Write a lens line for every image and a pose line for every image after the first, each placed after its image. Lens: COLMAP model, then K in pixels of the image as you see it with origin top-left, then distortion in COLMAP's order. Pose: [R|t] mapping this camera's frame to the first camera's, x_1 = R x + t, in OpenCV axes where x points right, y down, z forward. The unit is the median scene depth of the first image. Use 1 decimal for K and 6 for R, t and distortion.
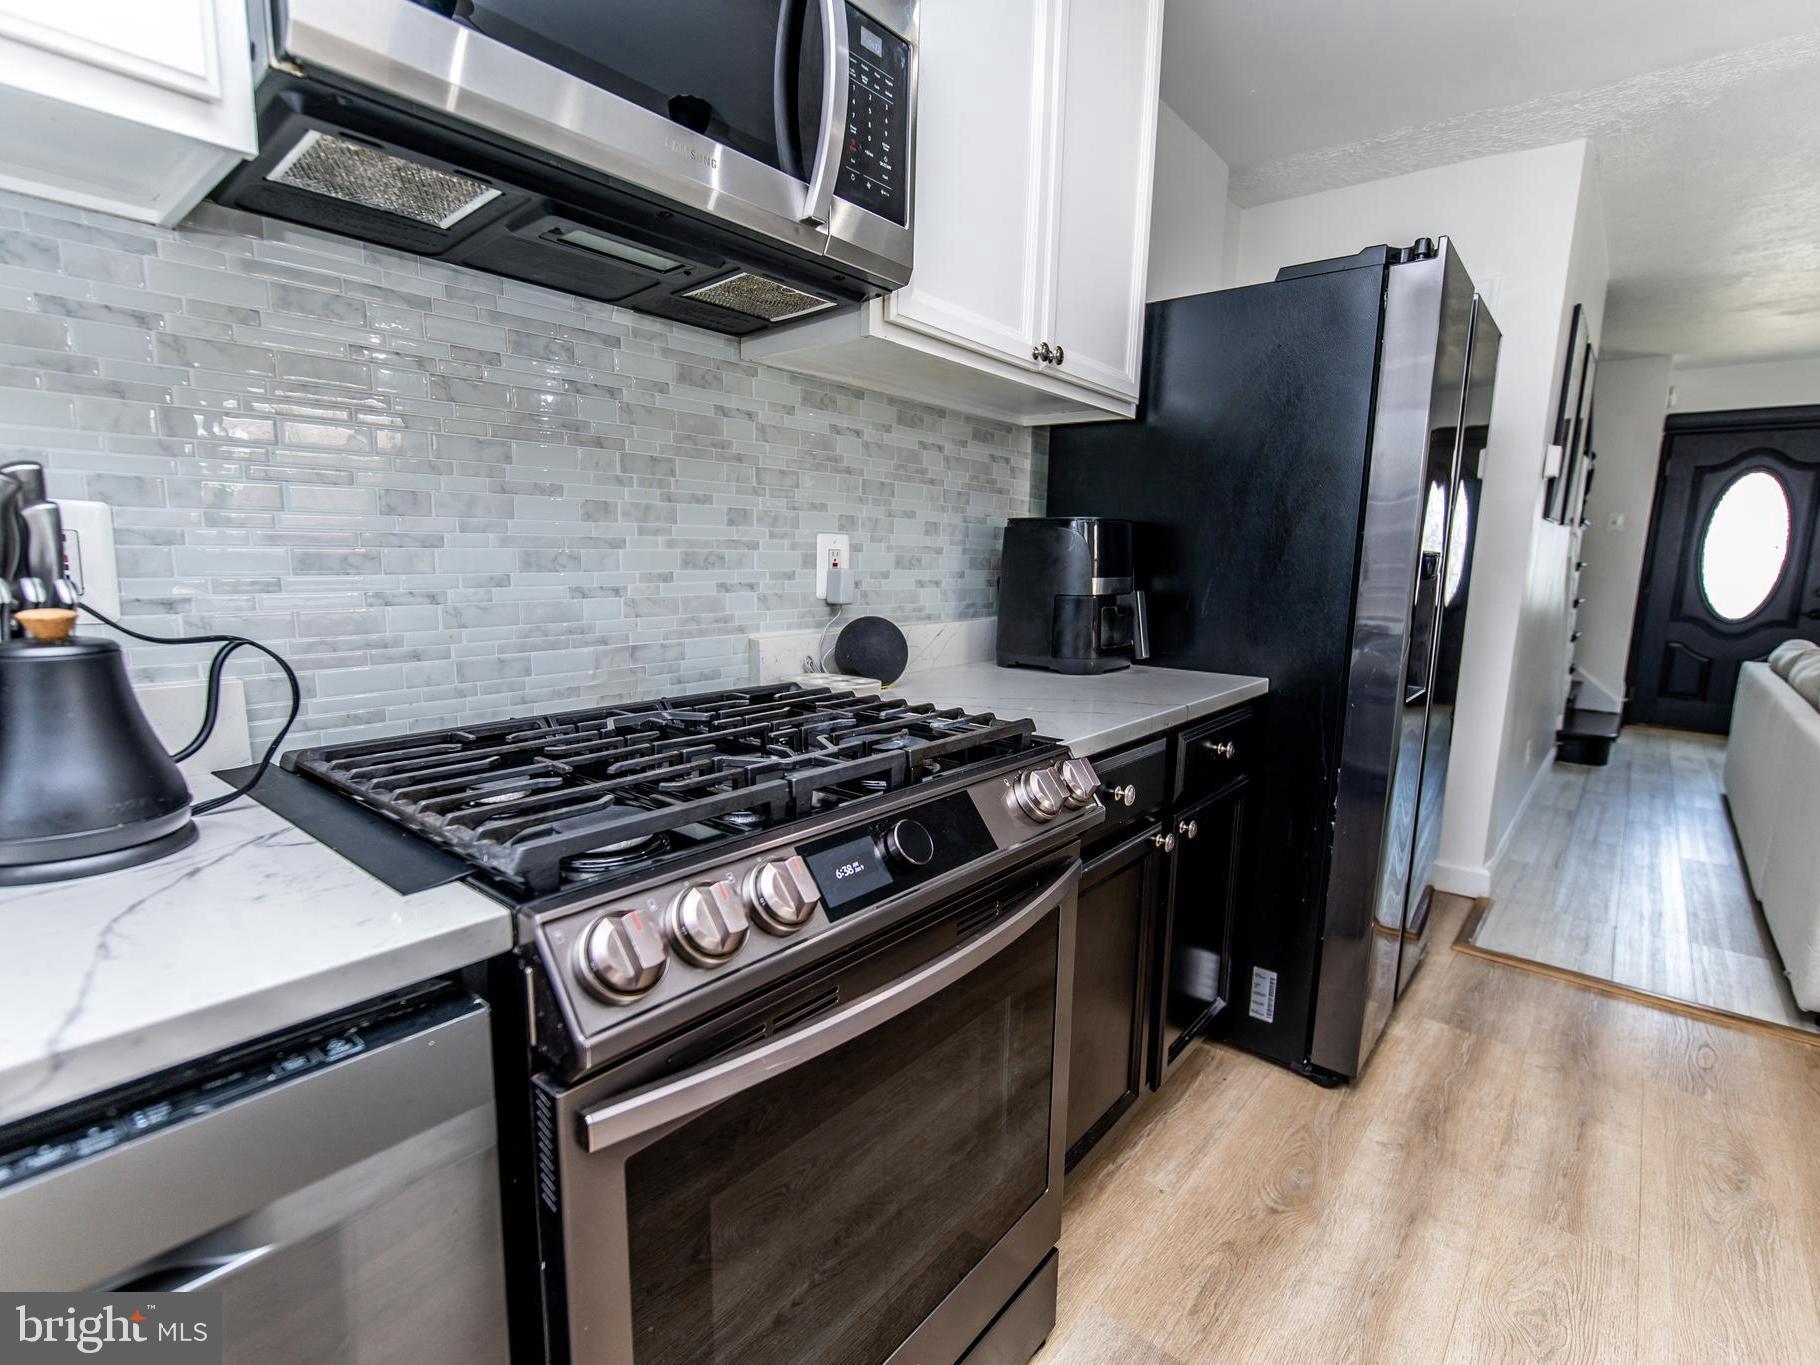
lens RADIAL K [[873.3, 0, 910.7], [0, 873.3, 688.2], [0, 0, 1]] dist [-0.000038, -0.001010]
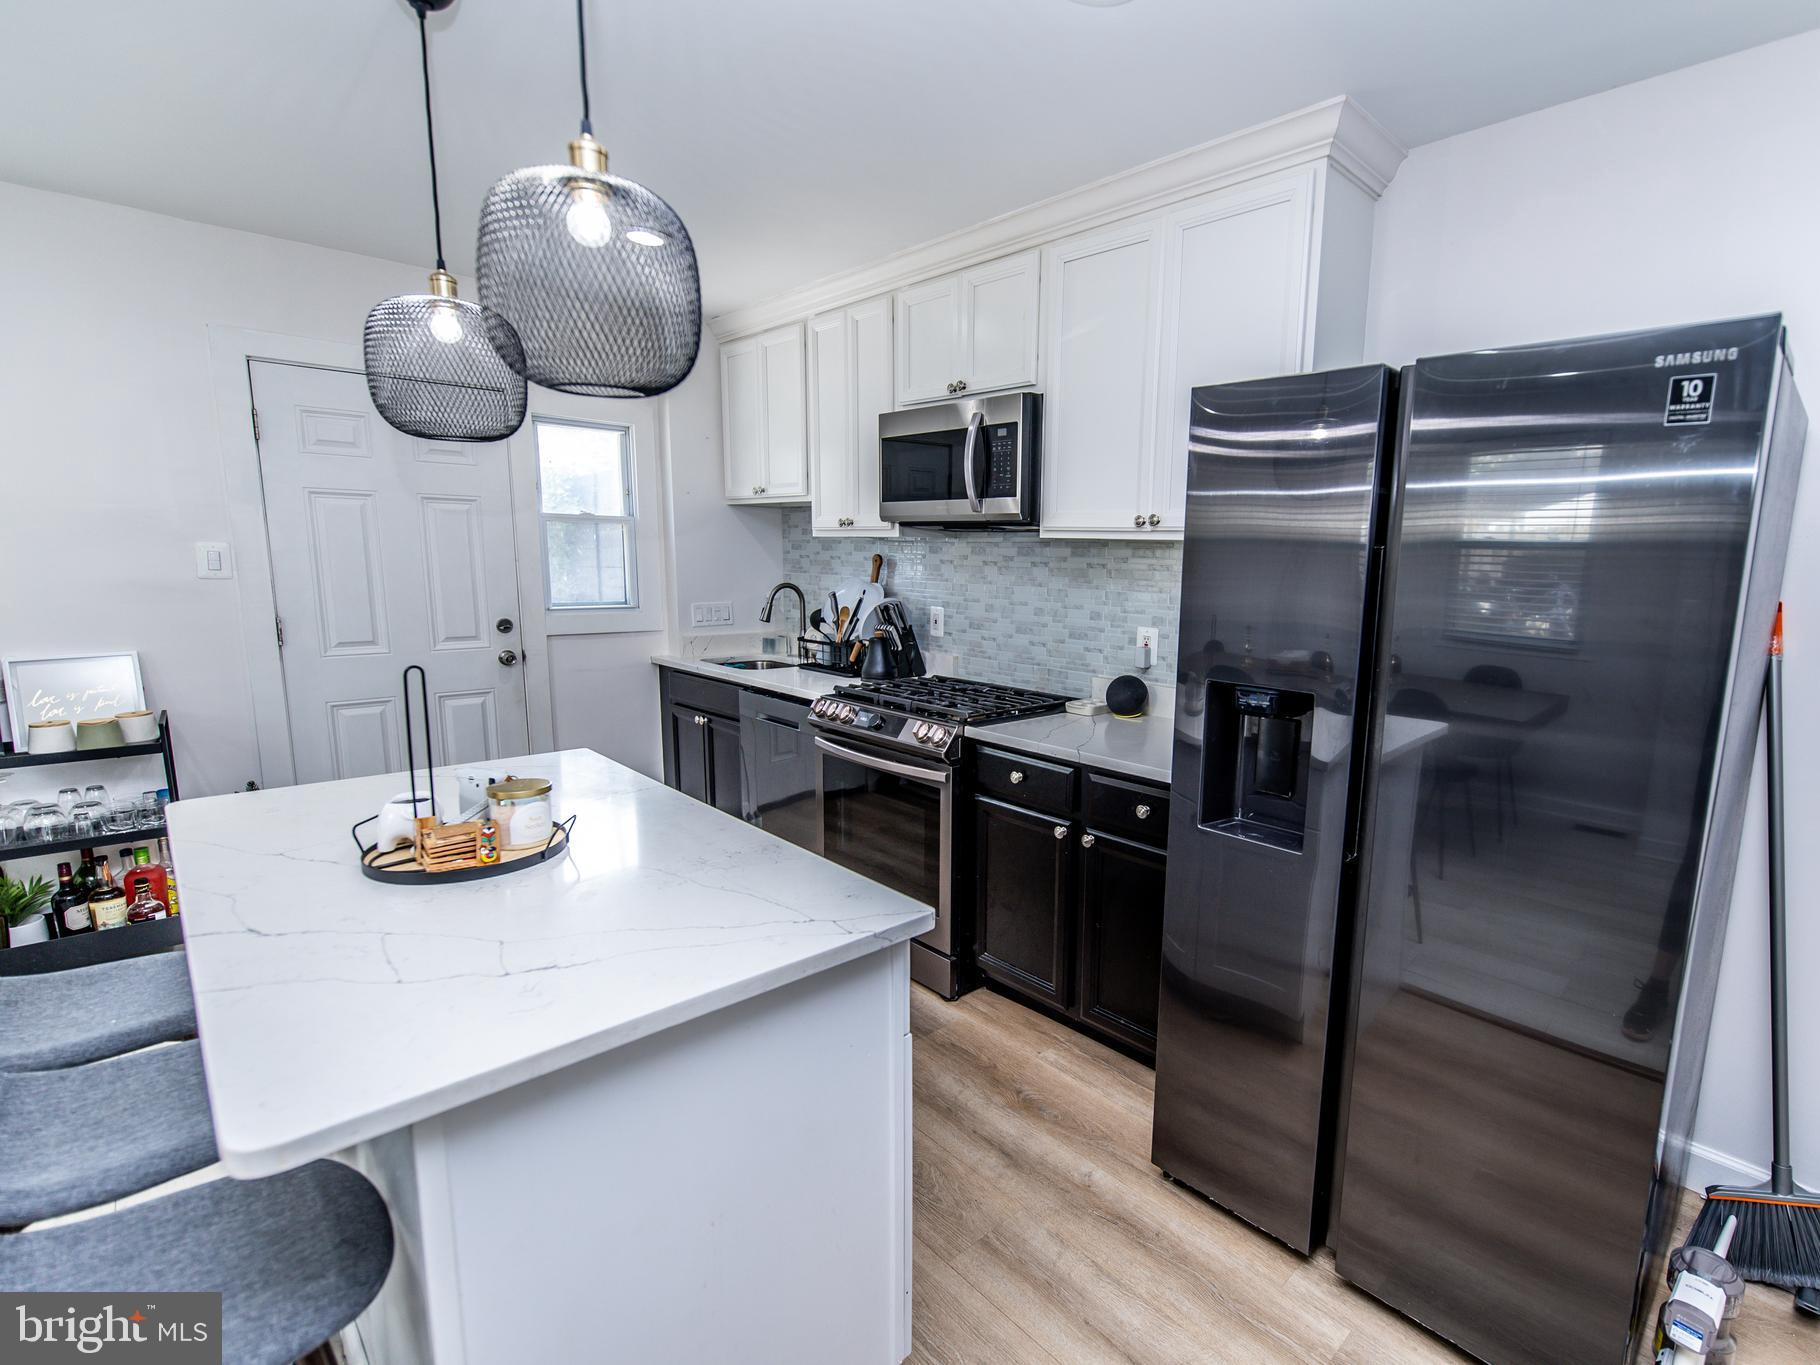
lens RADIAL K [[873.3, 0, 1021.2], [0, 873.3, 689.2], [0, 0, 1]] dist [-0.000038, -0.001010]
pose [[-0.078900, 0.132801, -0.987997, 2.060733], [-0.175245, 0.973805, 0.144888, -0.329486], [0.981358, 0.184573, -0.053560, 1.091126]]
